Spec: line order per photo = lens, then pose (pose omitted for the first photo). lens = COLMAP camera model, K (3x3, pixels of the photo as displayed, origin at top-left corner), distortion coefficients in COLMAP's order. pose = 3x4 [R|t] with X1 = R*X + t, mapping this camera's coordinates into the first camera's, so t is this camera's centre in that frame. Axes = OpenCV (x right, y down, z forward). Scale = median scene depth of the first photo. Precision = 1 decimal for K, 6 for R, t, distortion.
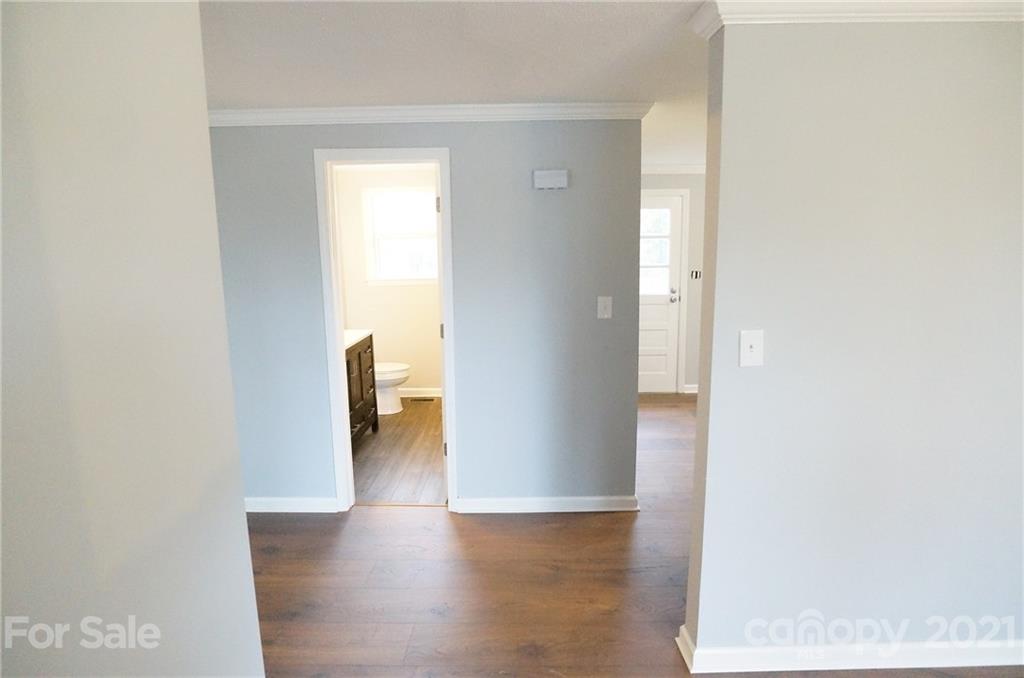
lens RADIAL K [[549.5, 0, 514.5], [0, 549.5, 339.7], [0, 0, 1]] dist [0.001445, -0.000377]
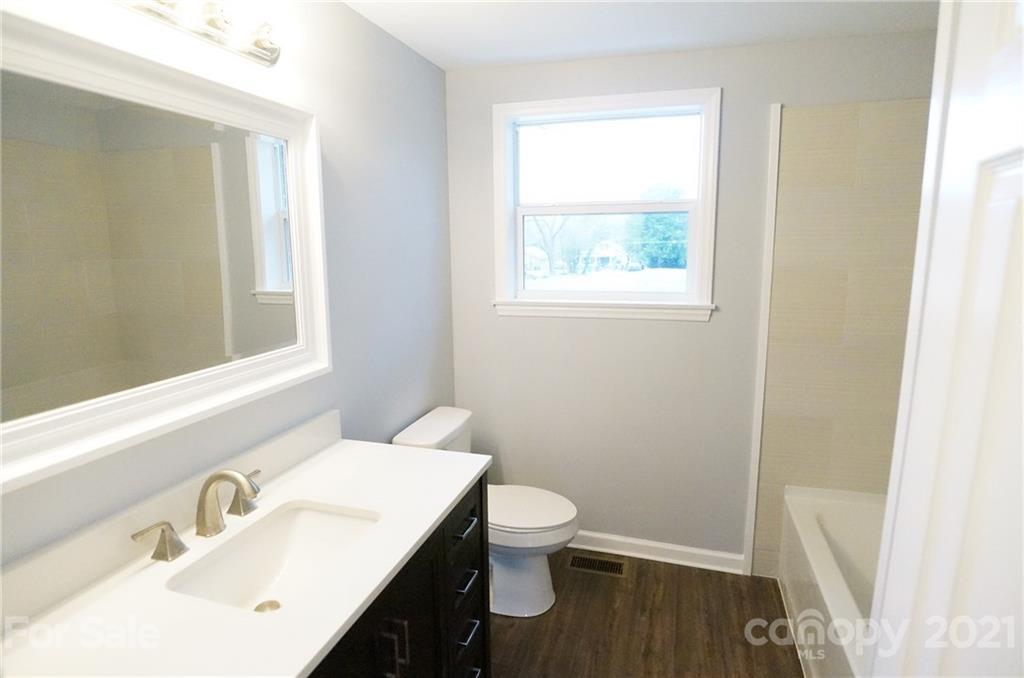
lens RADIAL K [[549.5, 0, 511.6], [0, 549.5, 336.3], [0, 0, 1]] dist [0.001445, -0.000377]
pose [[0.969520, 0.065635, -0.236057, -0.148291], [-0.075221, 0.996659, -0.031828, -0.074719], [0.233179, 0.048614, 0.971218, 0.580307]]
